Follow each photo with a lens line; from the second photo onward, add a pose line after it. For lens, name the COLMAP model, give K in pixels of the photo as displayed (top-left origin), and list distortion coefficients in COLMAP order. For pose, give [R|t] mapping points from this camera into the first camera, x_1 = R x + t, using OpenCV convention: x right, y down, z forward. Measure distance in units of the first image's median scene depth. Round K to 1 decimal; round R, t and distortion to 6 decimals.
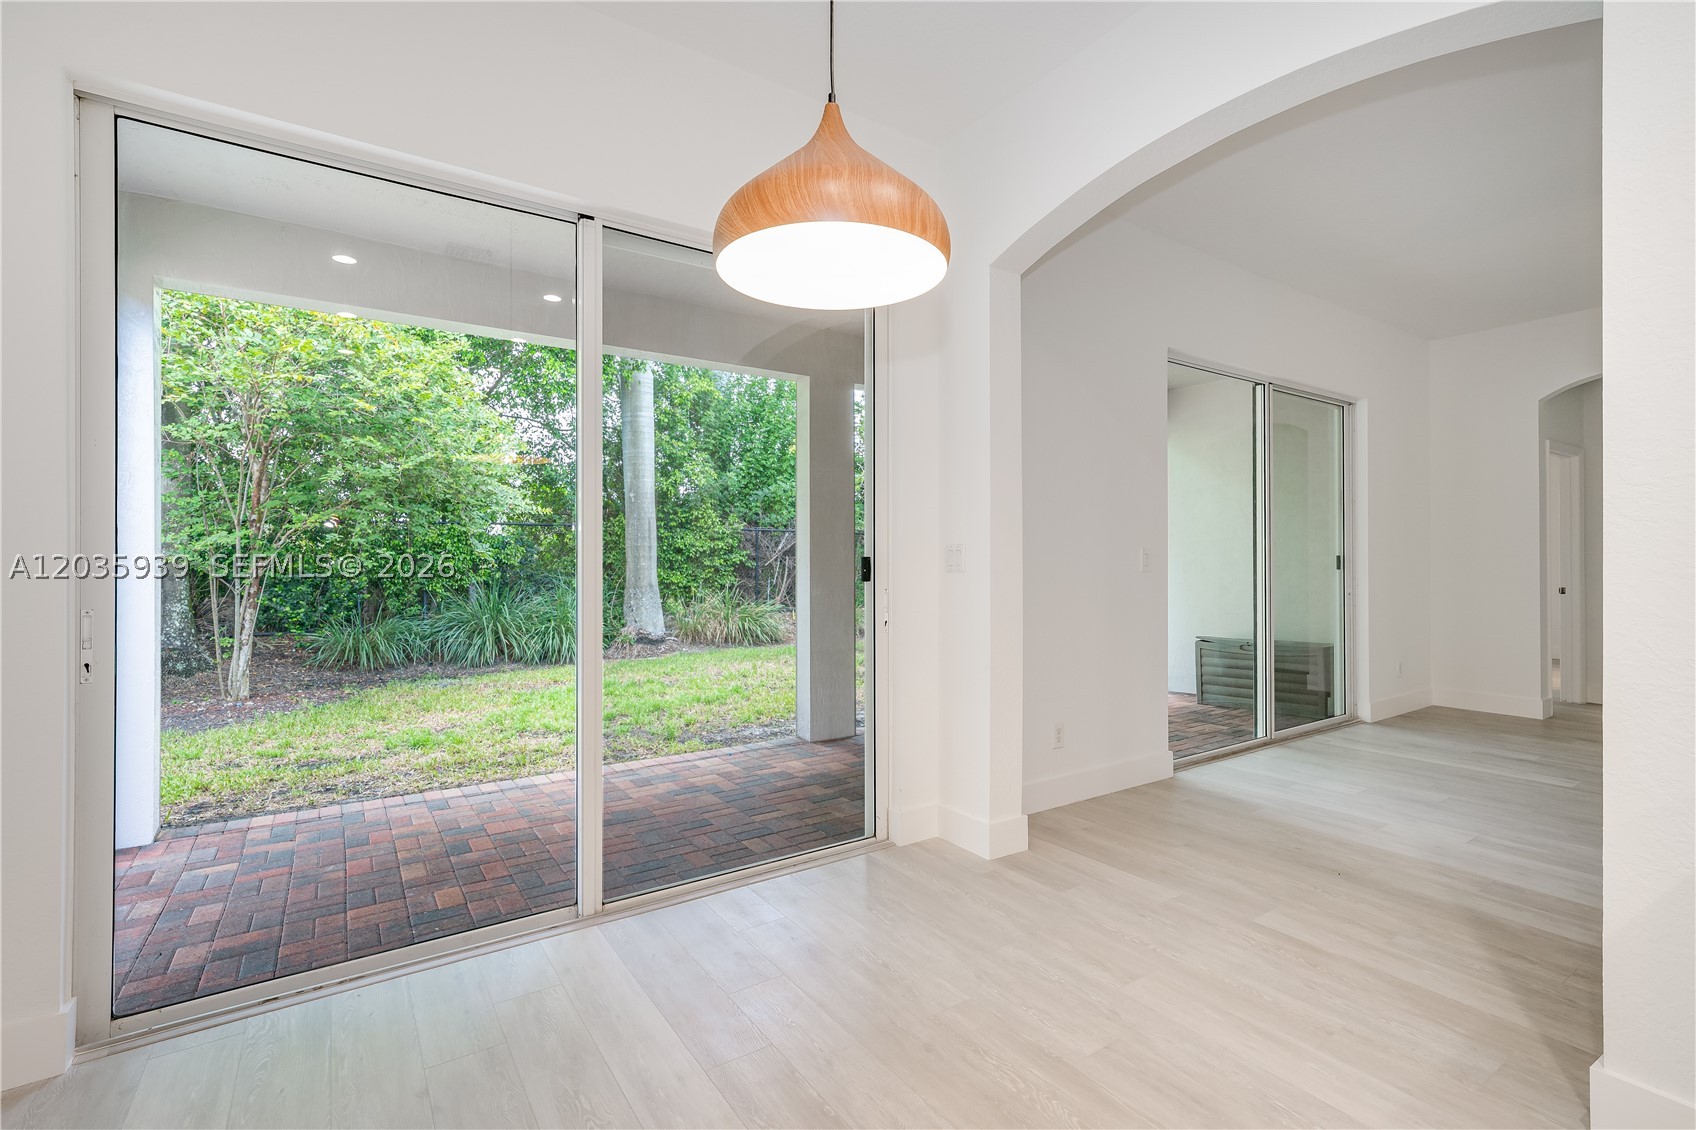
lens RADIAL K [[781.1, 0, 842.4], [0, 781.1, 556.9], [0, 0, 1]] dist [-0.008656, 0.000224]
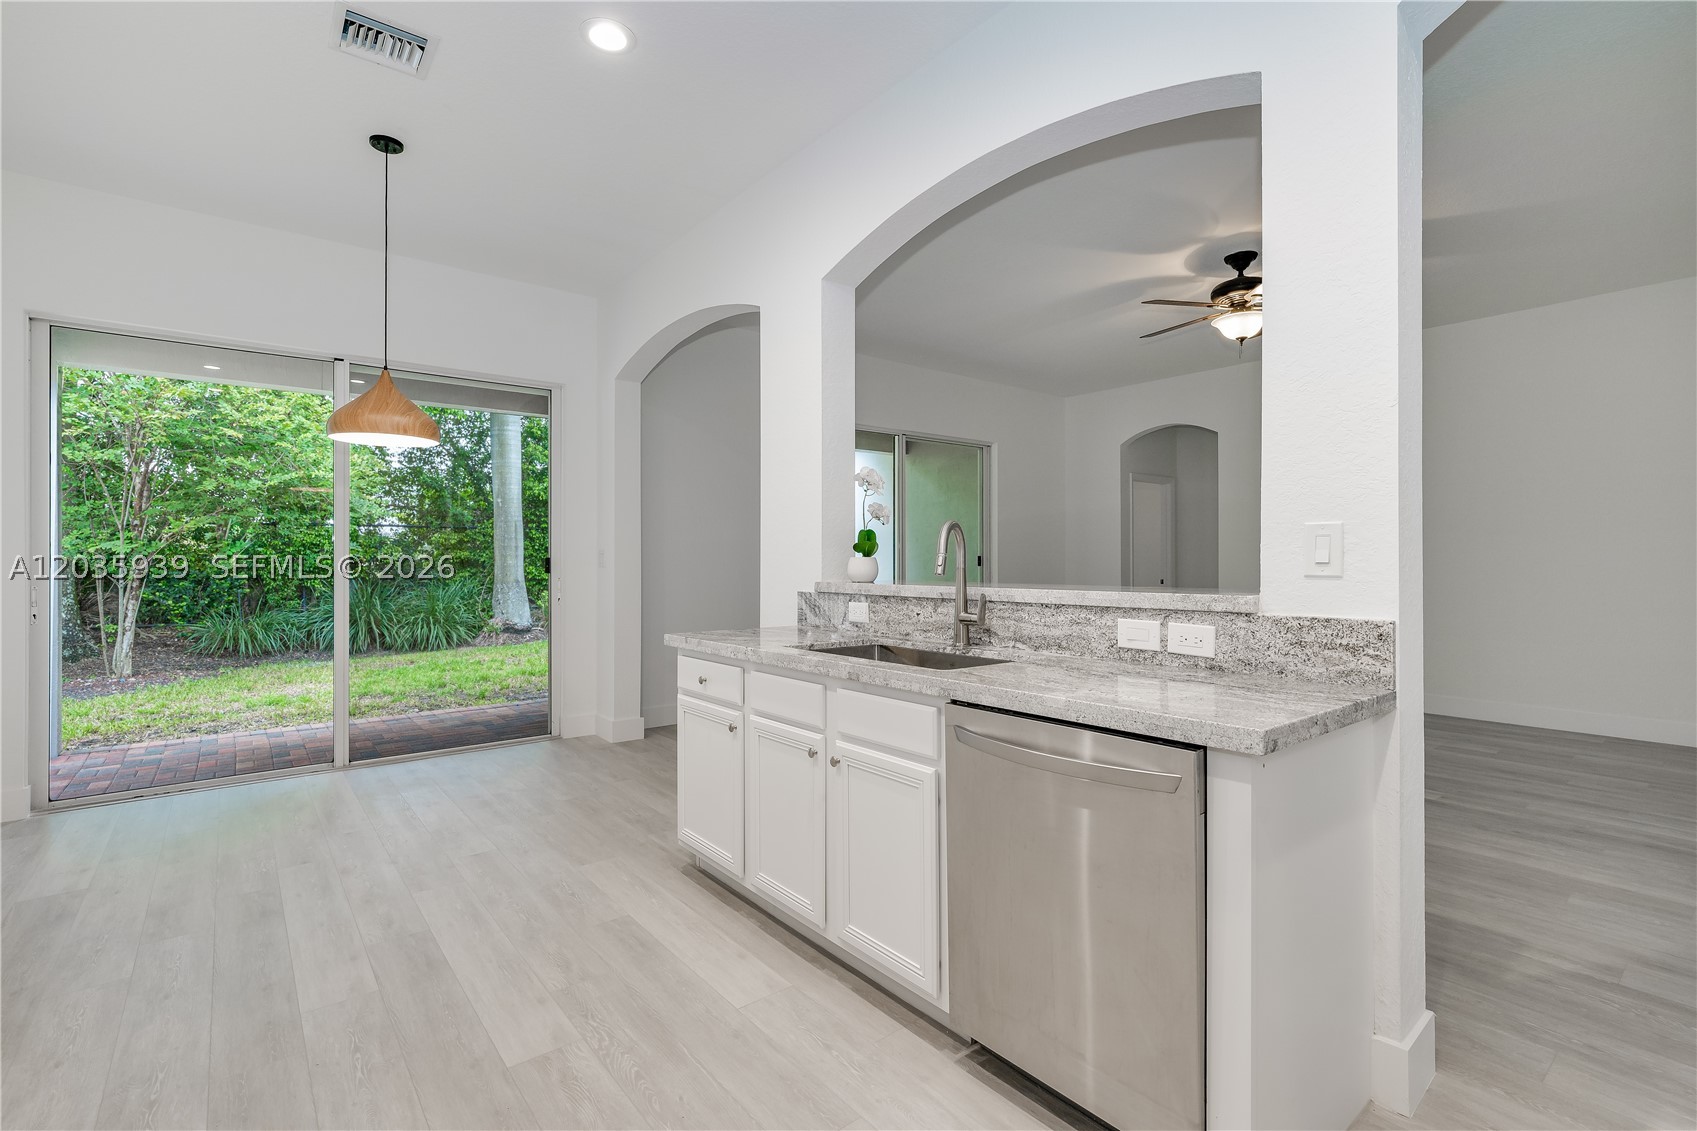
lens RADIAL K [[781.6, 0, 847.3], [0, 781.6, 555.1], [0, 0, 1]] dist [-0.008656, 0.000224]
pose [[0.995940, 0.000830, 0.090021, 0.194844], [-0.000821, 1.000000, -0.000131, -0.002316], [-0.090021, 0.000056, 0.995940, -0.248645]]
